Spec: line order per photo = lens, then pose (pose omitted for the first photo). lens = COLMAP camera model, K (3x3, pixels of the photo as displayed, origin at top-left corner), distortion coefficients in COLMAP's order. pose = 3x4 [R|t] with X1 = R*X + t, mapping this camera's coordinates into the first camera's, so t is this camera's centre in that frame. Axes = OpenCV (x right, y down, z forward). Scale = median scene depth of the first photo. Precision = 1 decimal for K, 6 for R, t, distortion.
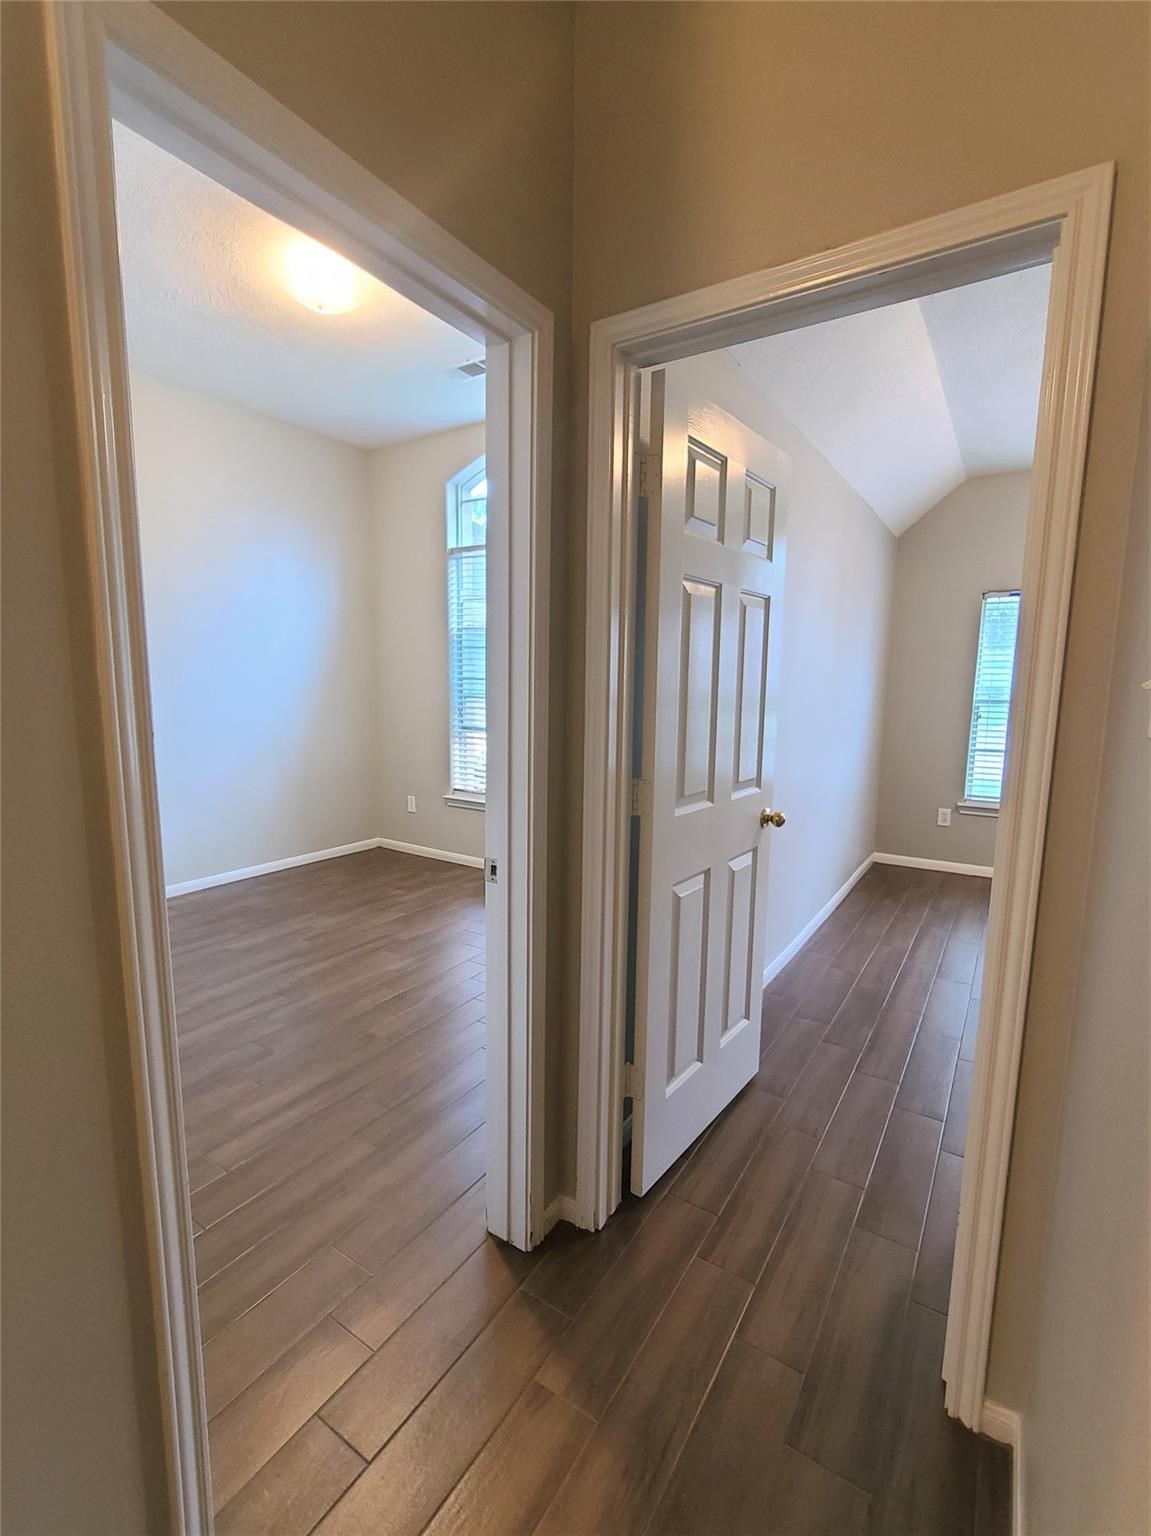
lens RADIAL K [[692.4, 0, 572.0], [0, 692.4, 772.0], [0, 0, 1]] dist [-0.004856, -0.000241]
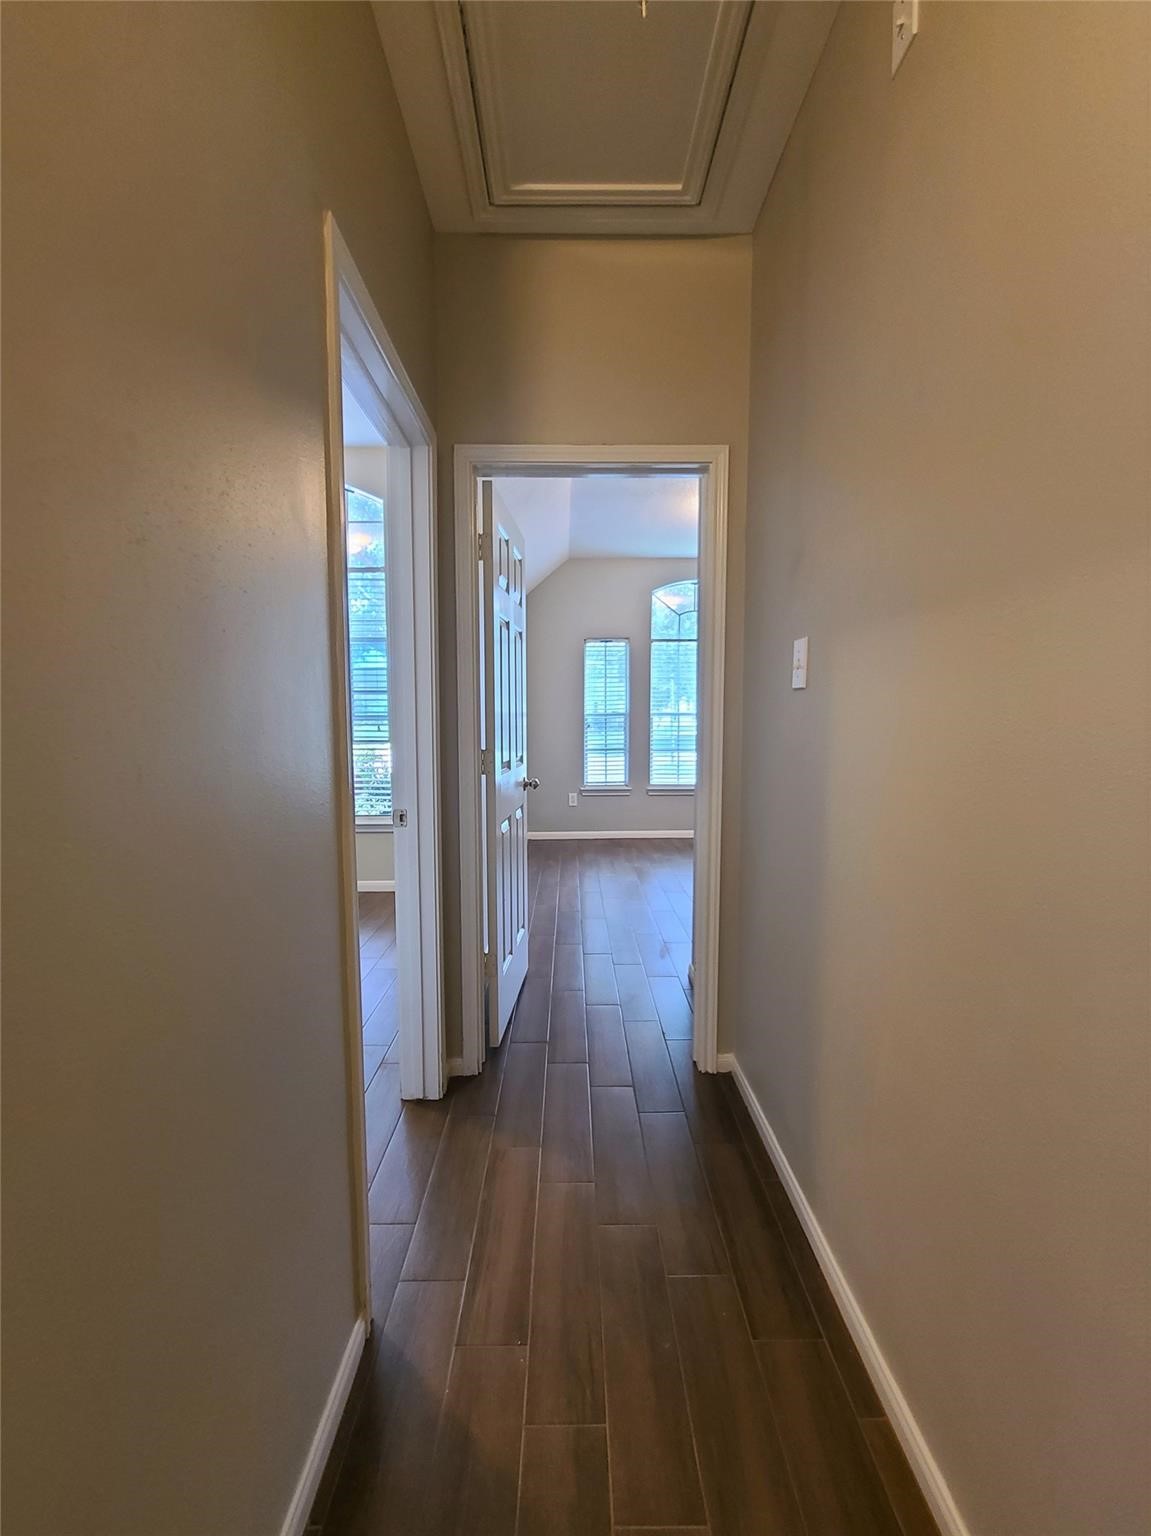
lens RADIAL K [[648.1, 0, 575.5], [0, 648.1, 768.0], [0, 0, 1]] dist [-0.000621, 0.000230]
pose [[0.831414, -0.058805, 0.552533, -0.462843], [0.085296, 0.996105, -0.022335, 0.088967], [-0.549067, 0.065699, 0.833192, -0.226202]]
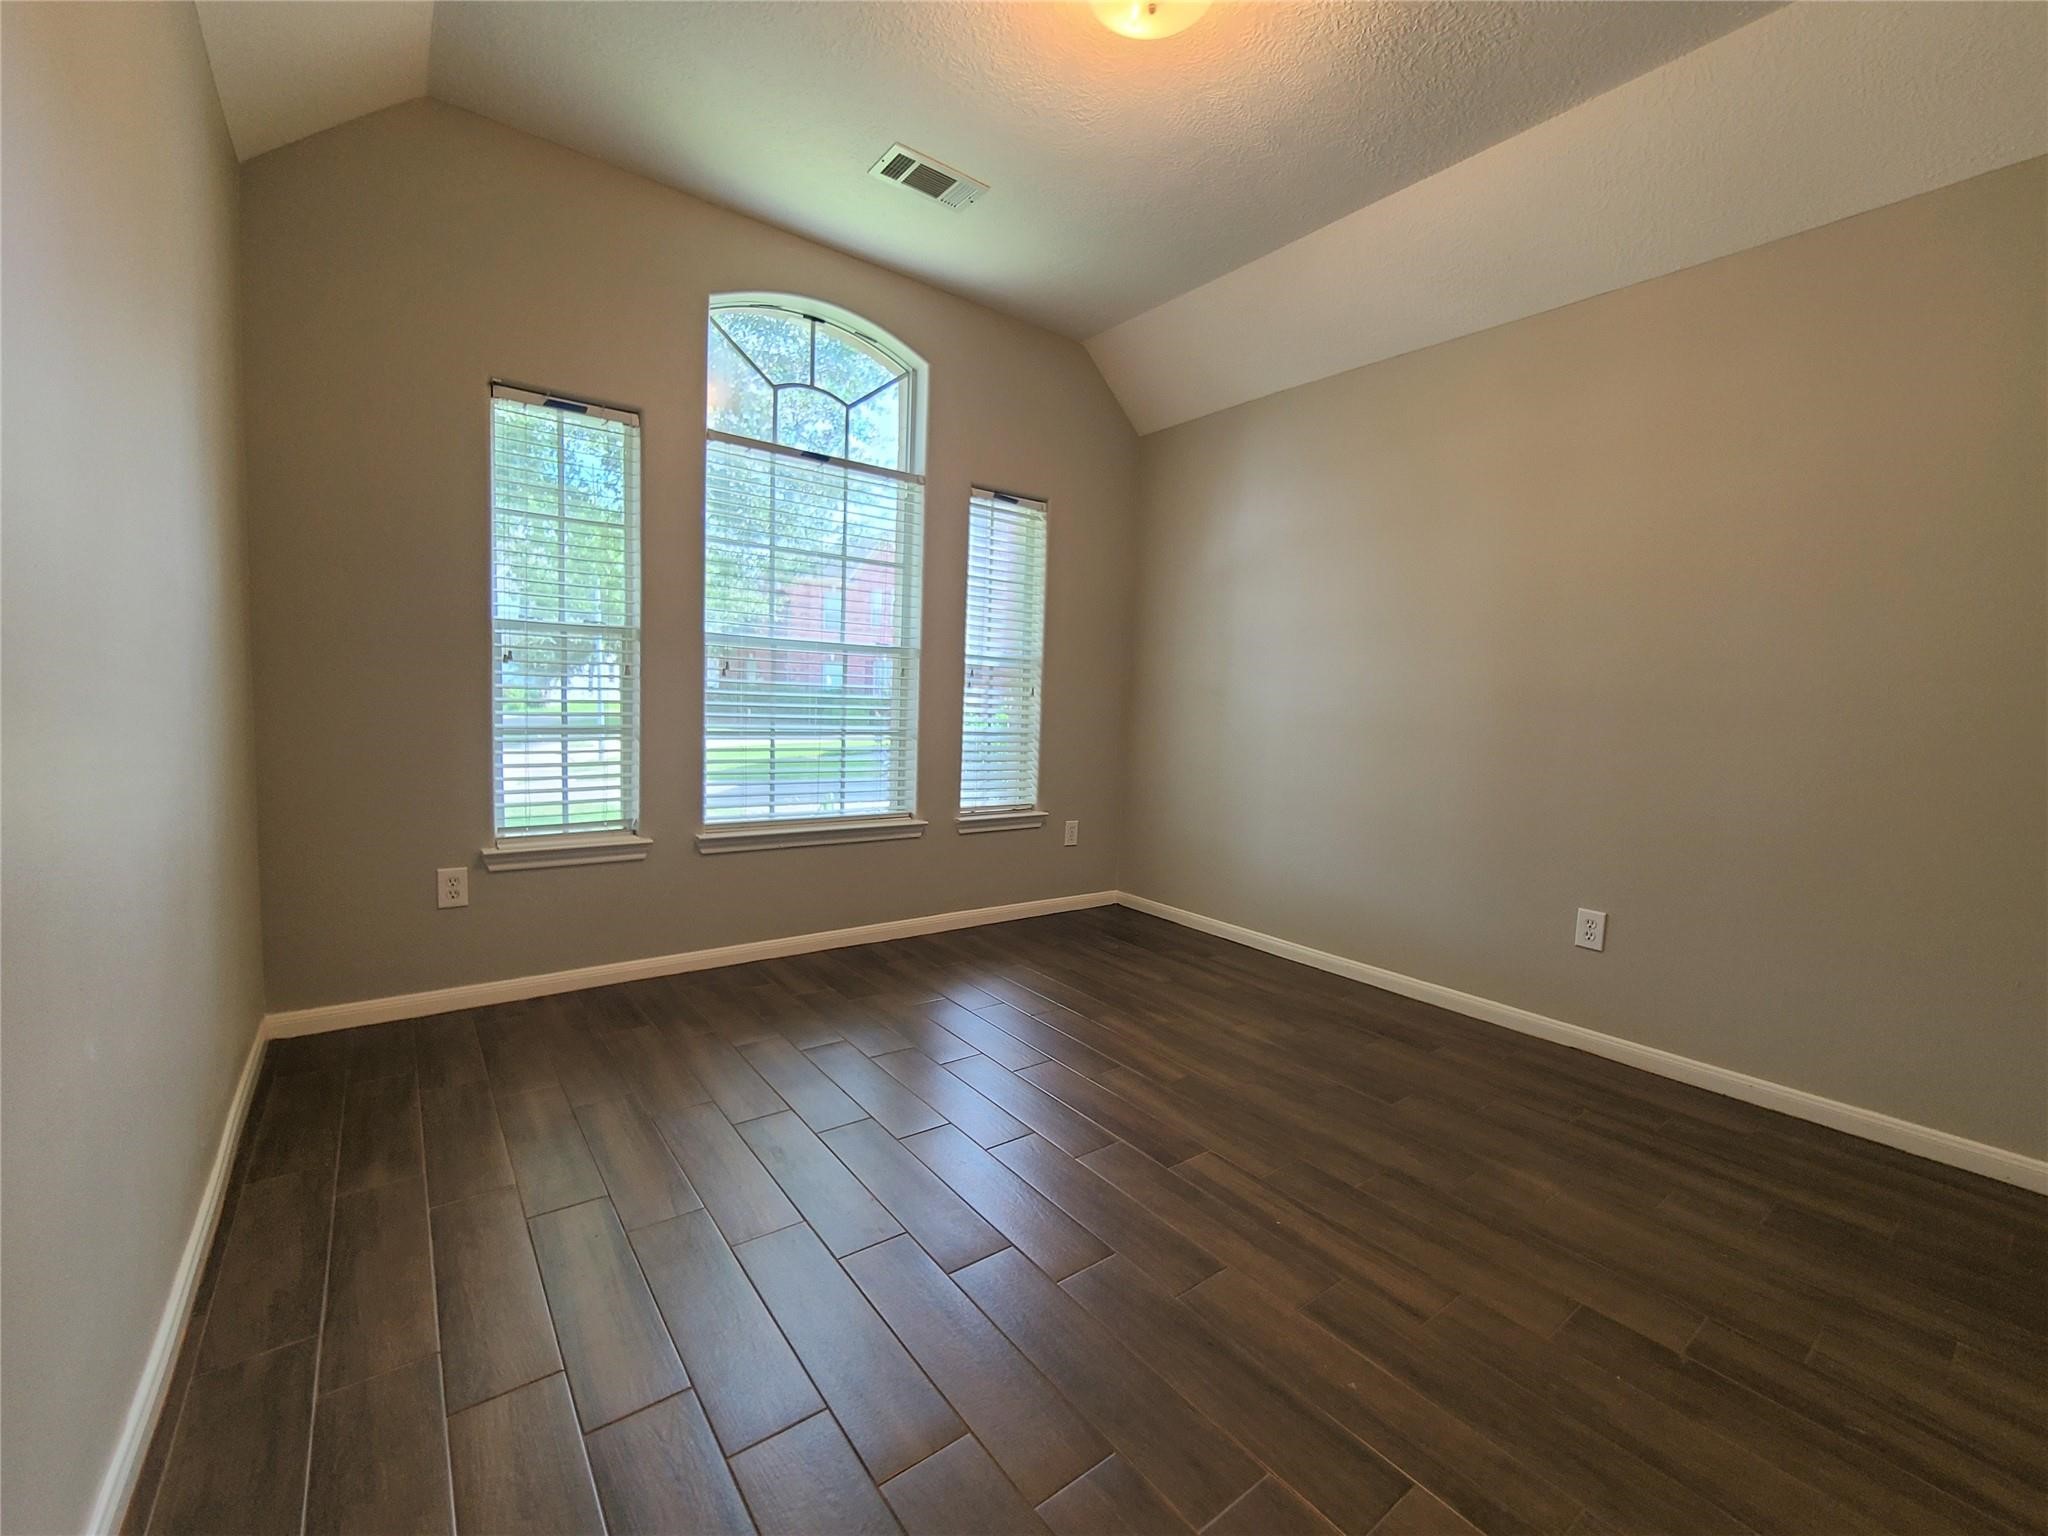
lens RADIAL K [[864.1, 0, 1024.0], [0, 864.1, 768.0], [0, 0, 1]] dist [-0.000621, 0.000230]
pose [[0.346843, -0.069143, 0.935371, 0.448287], [0.093608, 0.994852, 0.038829, 0.009248], [-0.933240, 0.074090, 0.351530, 1.309266]]
